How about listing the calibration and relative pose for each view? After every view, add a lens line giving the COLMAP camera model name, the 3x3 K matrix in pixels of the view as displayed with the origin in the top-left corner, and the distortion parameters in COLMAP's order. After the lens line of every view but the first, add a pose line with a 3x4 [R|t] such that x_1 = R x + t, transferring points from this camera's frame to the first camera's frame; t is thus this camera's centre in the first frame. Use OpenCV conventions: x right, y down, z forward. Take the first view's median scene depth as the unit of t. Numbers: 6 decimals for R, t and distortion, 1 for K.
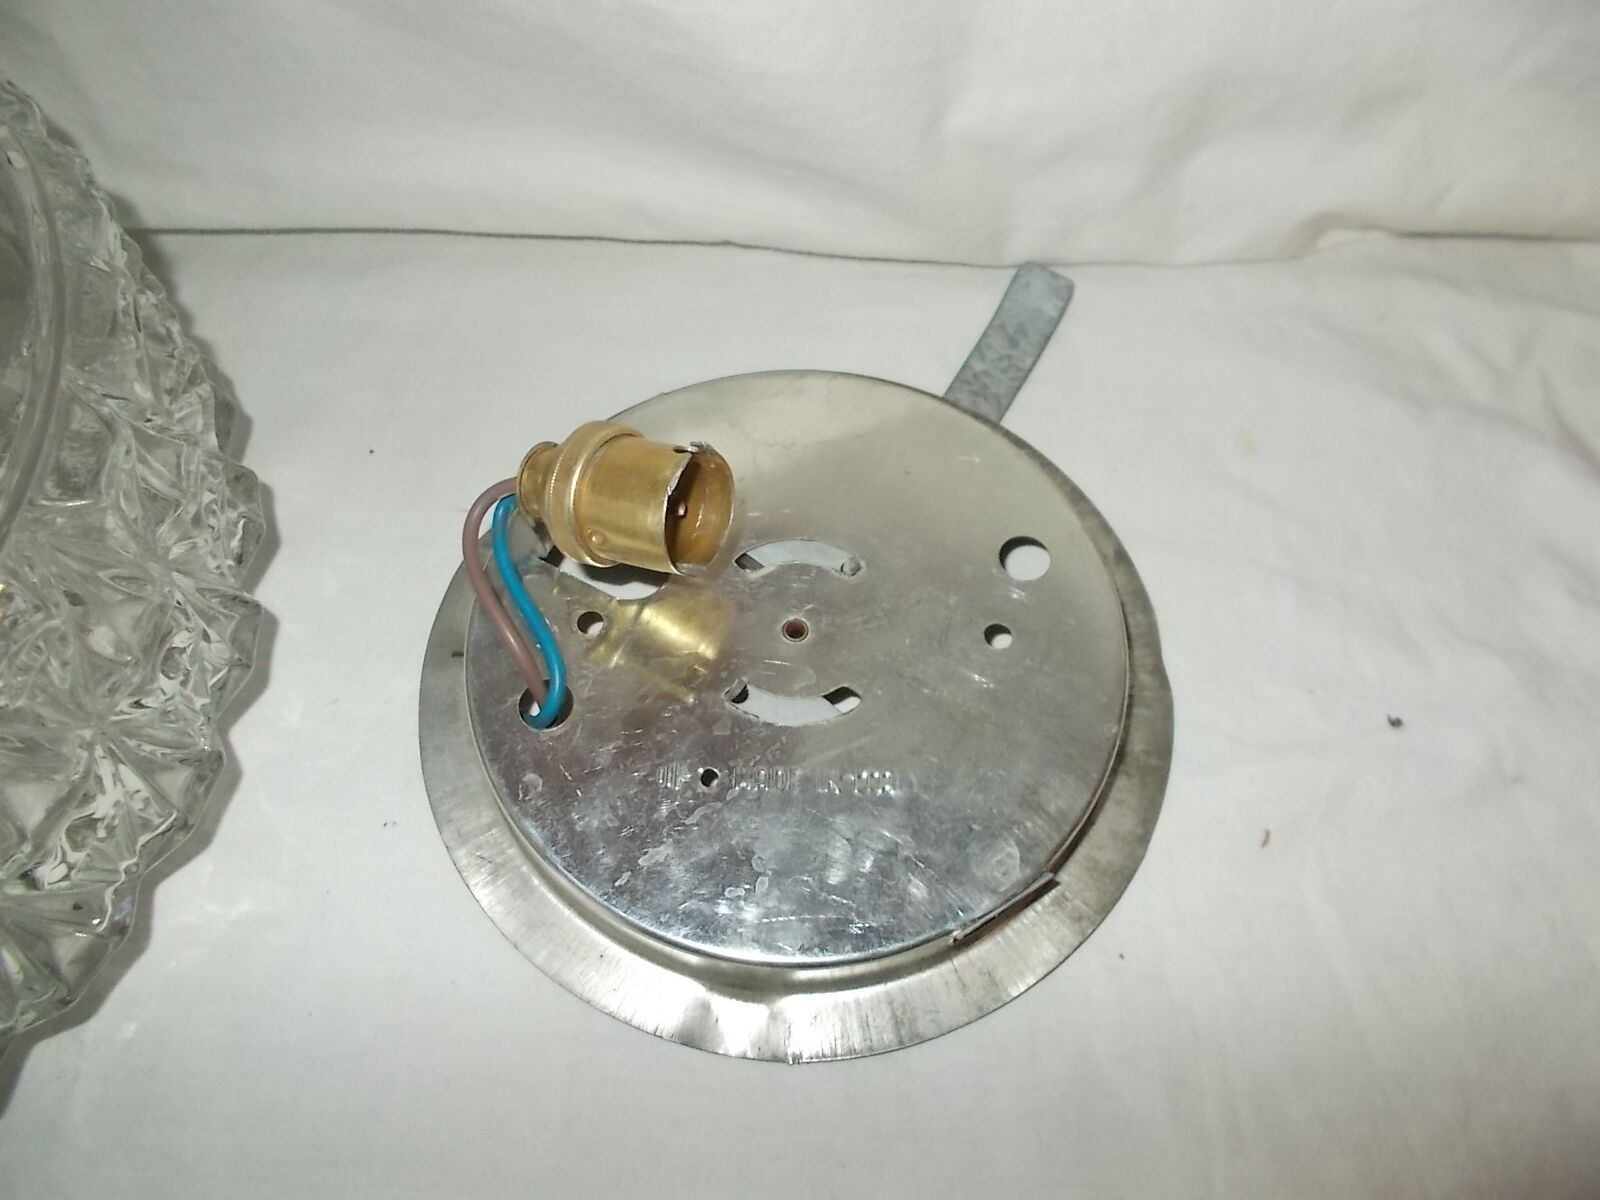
lens RADIAL K [[1346.5, 0, 800.0], [0, 1346.5, 600.0], [0, 0, 1]] dist [0.009021, 0.001185]
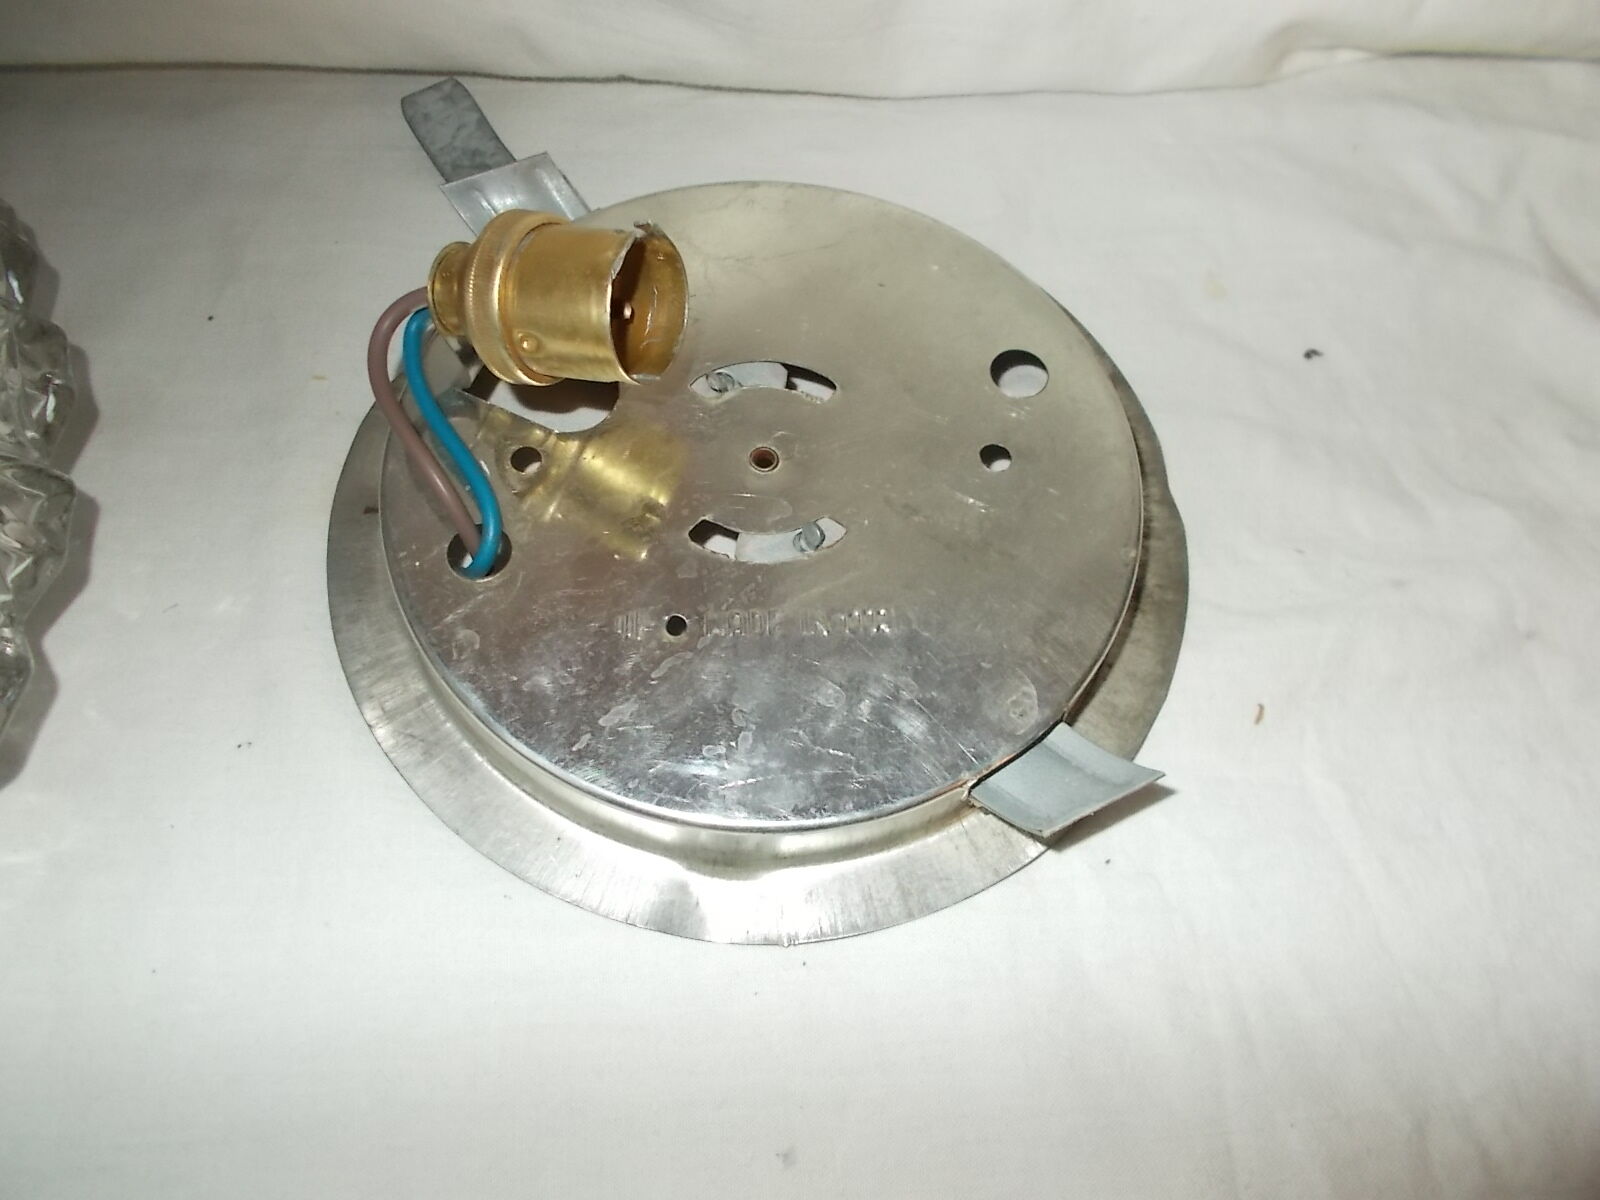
lens RADIAL K [[1346.5, 0, 800.0], [0, 1346.5, 600.0], [0, 0, 1]] dist [0.009021, 0.001185]
pose [[0.996941, -0.042370, 0.065675, -0.044170], [0.040468, 0.998730, 0.030021, 0.093367], [-0.066863, -0.027271, 0.997389, 0.135812]]
